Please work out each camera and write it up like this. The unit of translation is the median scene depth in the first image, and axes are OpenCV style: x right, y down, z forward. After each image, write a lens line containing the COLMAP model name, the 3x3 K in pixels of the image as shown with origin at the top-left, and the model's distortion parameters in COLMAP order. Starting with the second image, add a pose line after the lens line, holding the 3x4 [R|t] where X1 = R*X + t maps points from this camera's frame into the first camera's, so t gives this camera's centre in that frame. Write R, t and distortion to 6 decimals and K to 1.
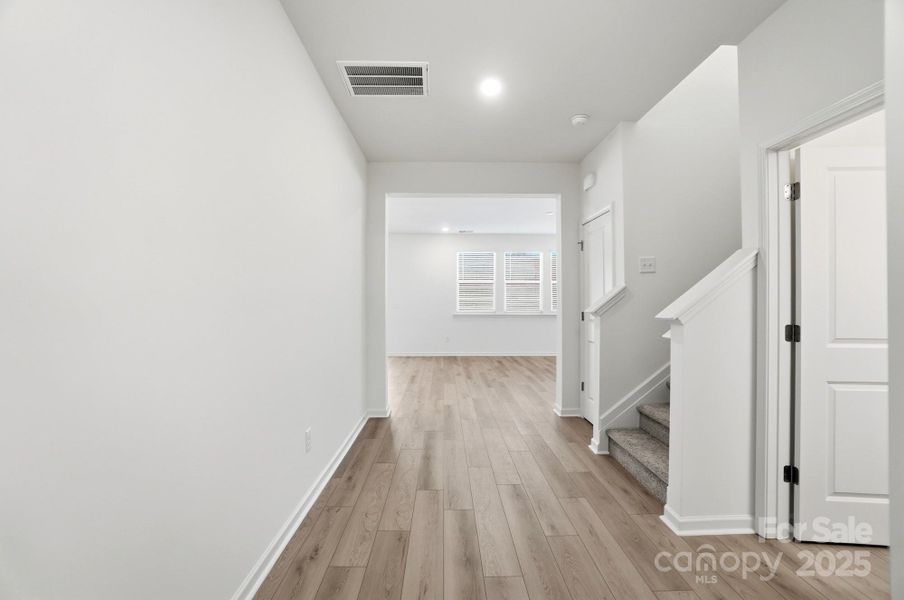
lens RADIAL K [[406.0, 0, 448.2], [0, 406.0, 295.1], [0, 0, 1]] dist [-0.057996, 0.018698]
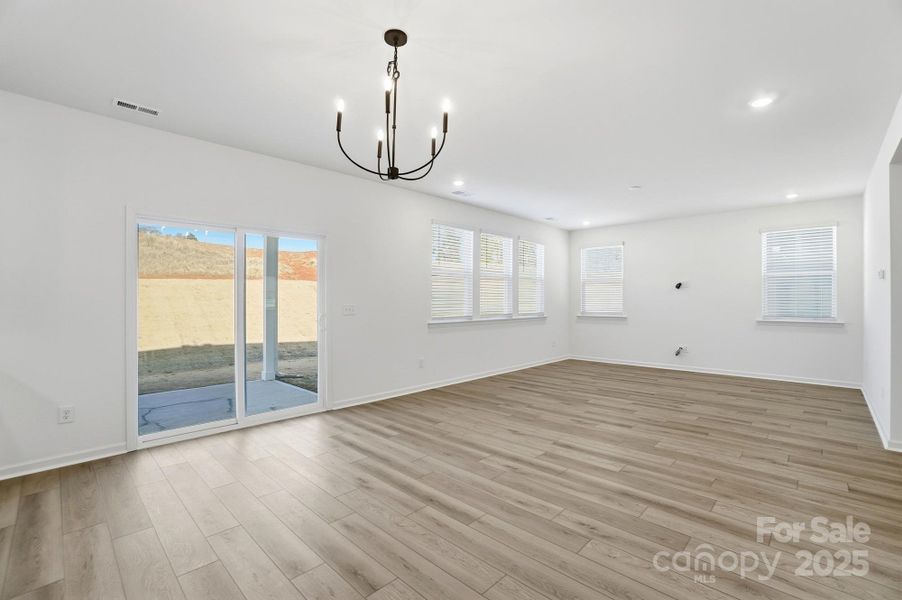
lens RADIAL K [[405.1, 0, 451.6], [0, 405.1, 298.2], [0, 0, 1]] dist [-0.057996, 0.018698]
pose [[0.703019, 0.000322, 0.711171, -1.128815], [-0.008054, 0.999939, 0.007509, 0.012050], [-0.711125, -0.011007, 0.702979, 1.492635]]
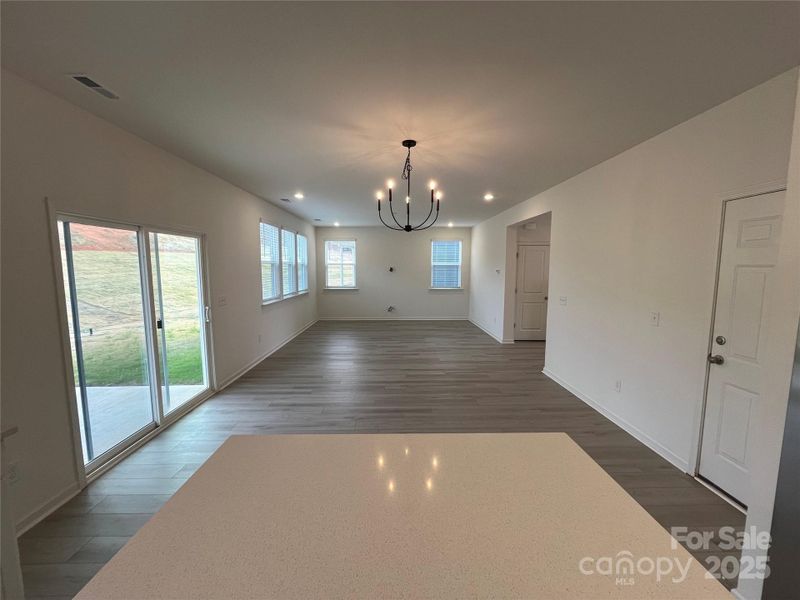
lens RADIAL K [[327.6, 0, 399.2], [0, 327.6, 303.0], [0, 0, 1]] dist [-0.001888, -0.000284]
pose [[-0.008642, -0.113942, 0.993450, -1.677608], [-0.014330, 0.993399, 0.113812, -0.086310], [-0.999860, -0.013253, -0.010218, 2.076890]]
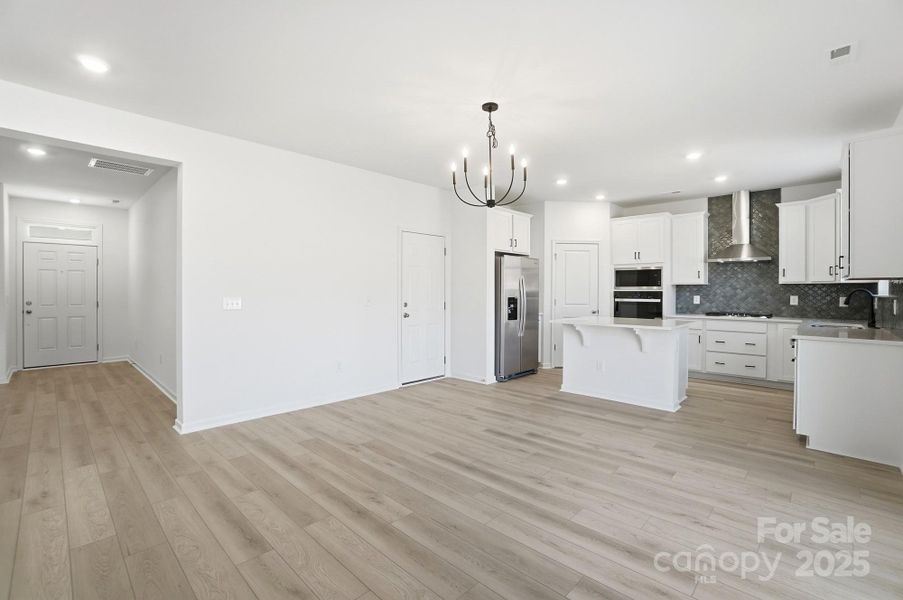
lens RADIAL K [[405.6, 0, 450.7], [0, 405.6, 295.2], [0, 0, 1]] dist [-0.057996, 0.018698]
pose [[-0.701603, 0.004351, -0.712555, 0.045698], [0.005881, 0.999983, 0.000316, 0.026969], [0.712544, -0.003968, -0.701616, 2.653356]]
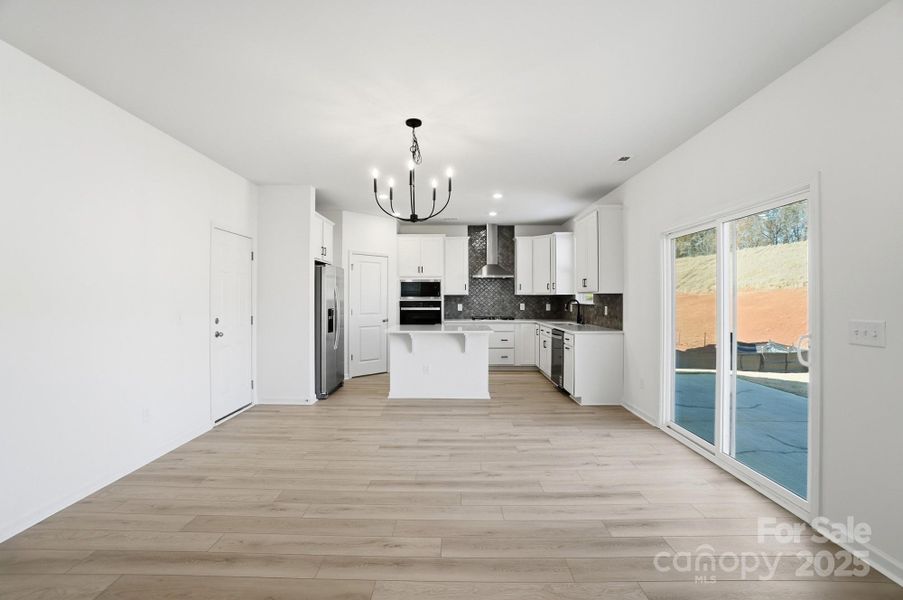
lens RADIAL K [[405.6, 0, 450.4], [0, 405.6, 300.1], [0, 0, 1]] dist [-0.057996, 0.018698]
pose [[-0.023270, 0.003772, -0.999722, 0.261187], [0.013802, 0.999899, 0.003451, 0.004350], [0.999634, -0.013718, -0.023320, 2.151877]]
